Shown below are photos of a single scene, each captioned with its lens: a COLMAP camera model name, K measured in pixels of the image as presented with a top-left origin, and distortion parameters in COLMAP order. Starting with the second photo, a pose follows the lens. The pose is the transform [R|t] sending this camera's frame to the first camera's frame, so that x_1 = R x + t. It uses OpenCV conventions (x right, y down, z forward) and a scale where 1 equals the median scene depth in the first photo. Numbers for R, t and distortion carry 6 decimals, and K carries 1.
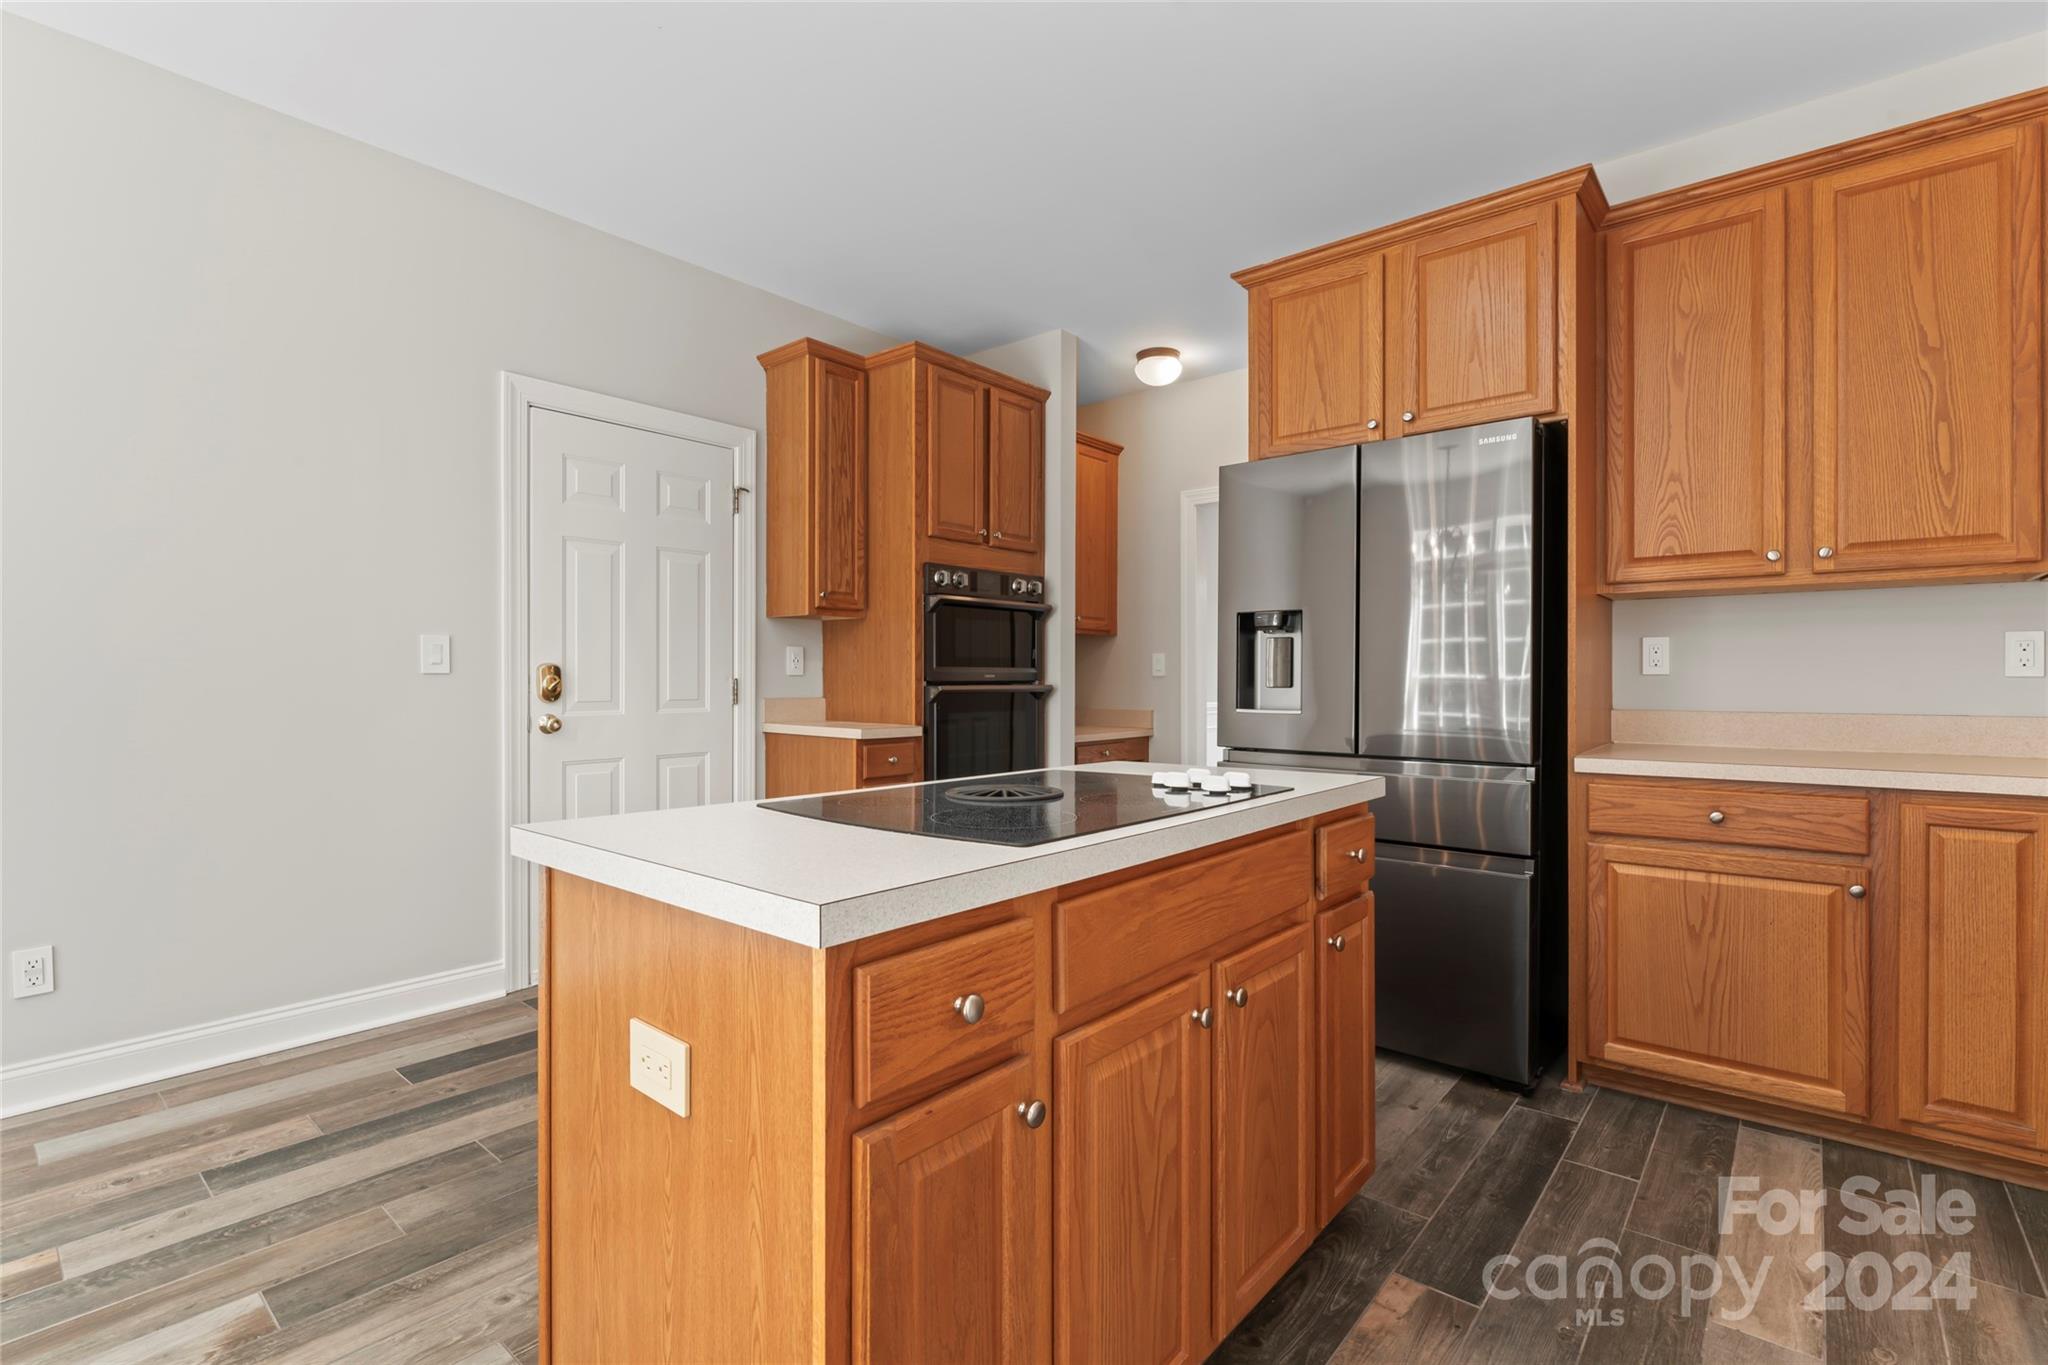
lens RADIAL K [[930.0, 0, 1026.0], [0, 930.0, 688.8], [0, 0, 1]] dist [-0.001221, 0.000522]
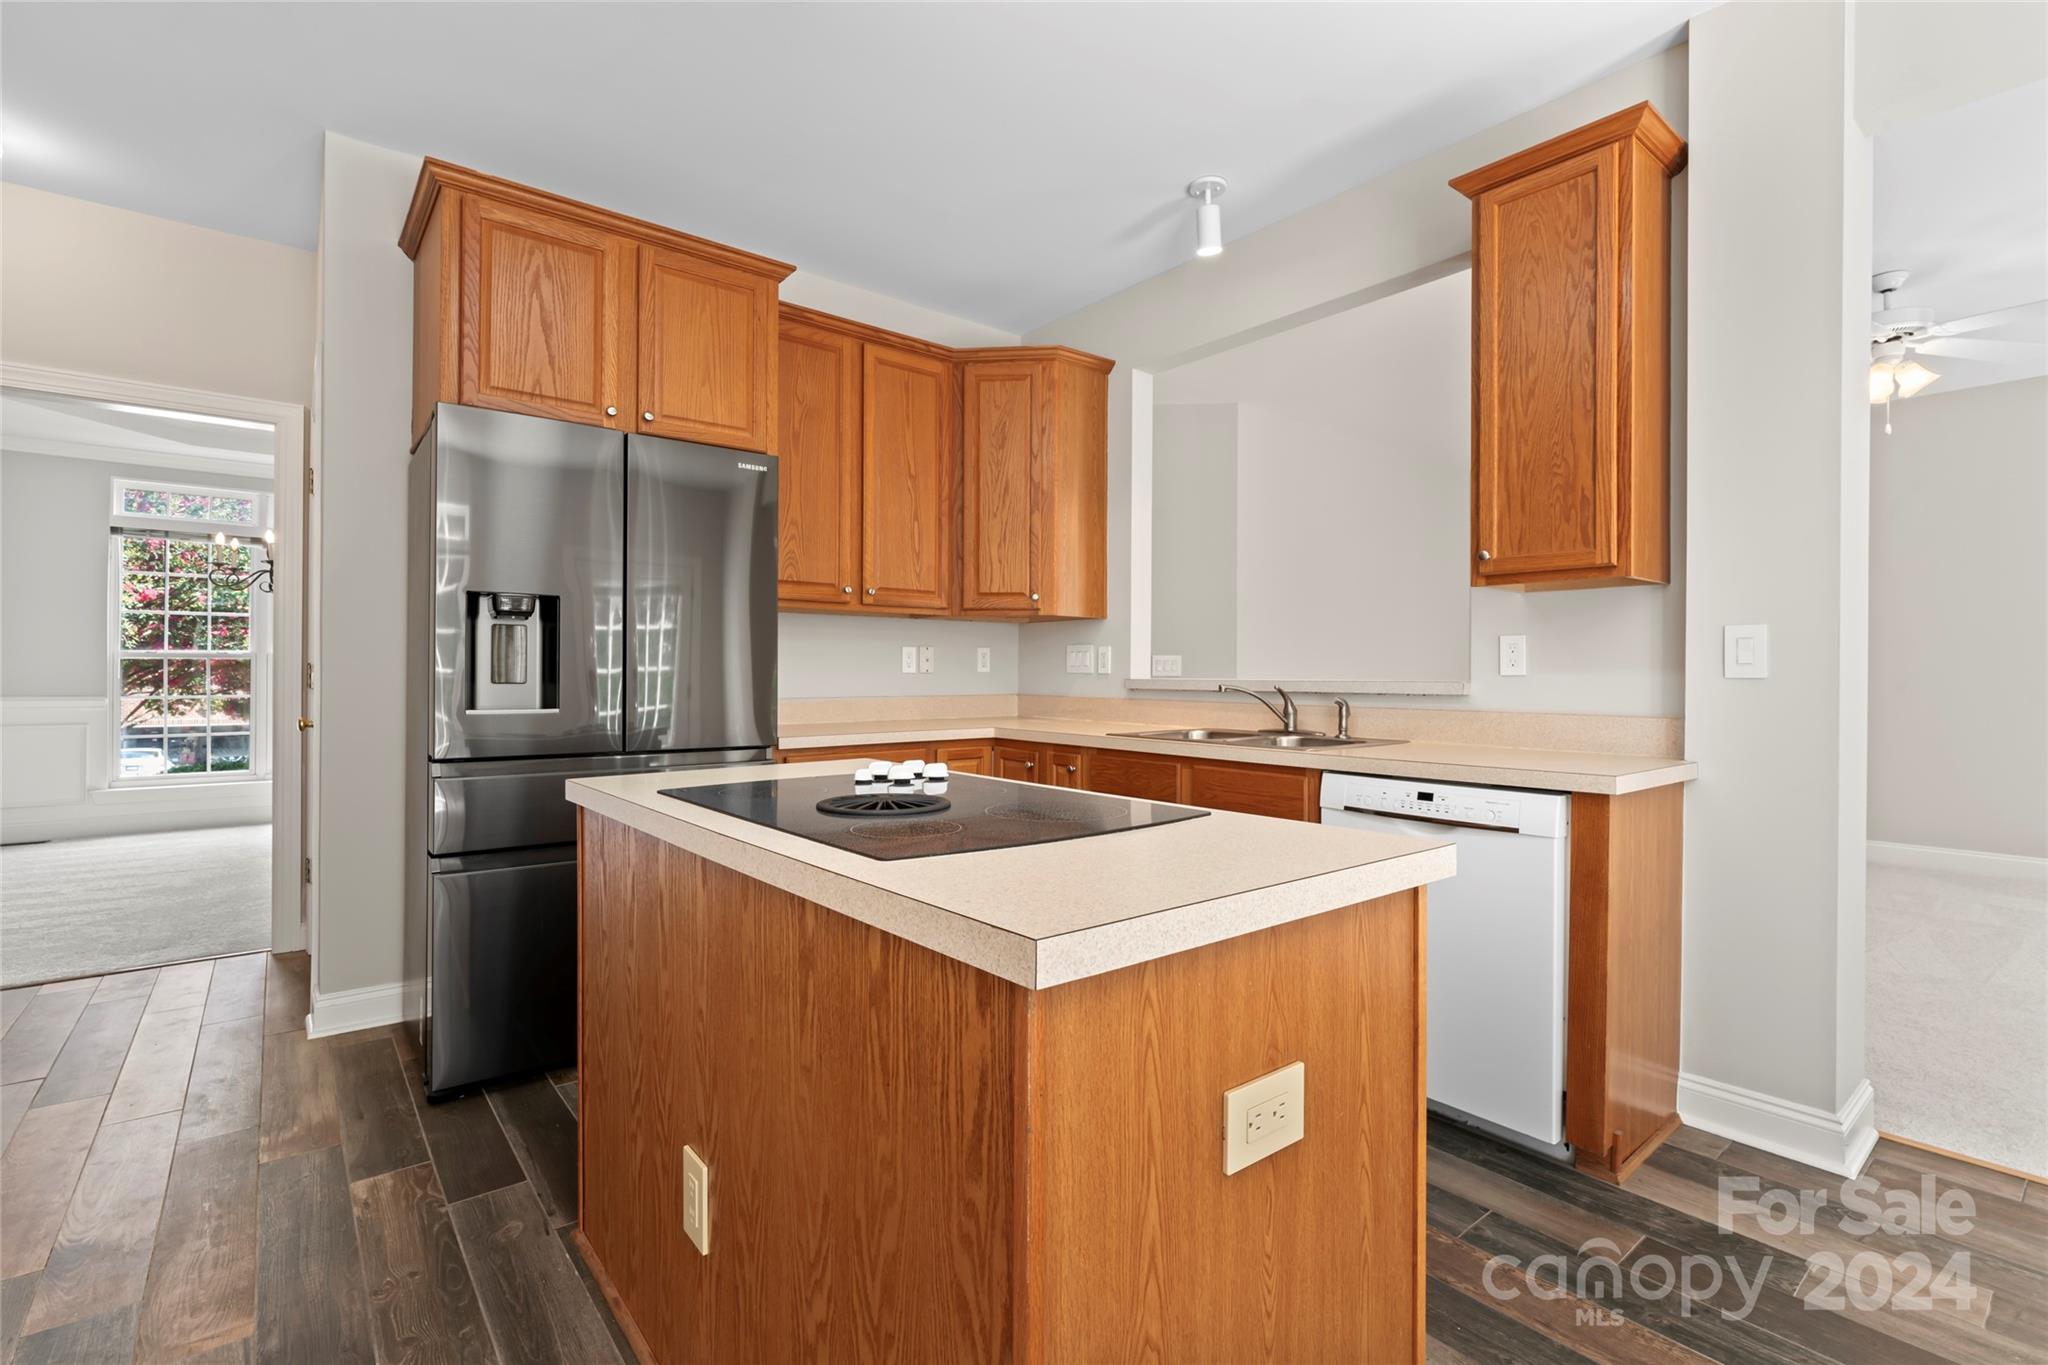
lens RADIAL K [[930.0, 0, 1015.4], [0, 930.0, 676.1], [0, 0, 1]] dist [-0.001221, 0.000522]
pose [[0.190738, -0.001237, 0.981640, -0.467108], [0.008924, 0.999960, -0.000474, -0.004262], [-0.981600, 0.008850, 0.190742, 0.380492]]
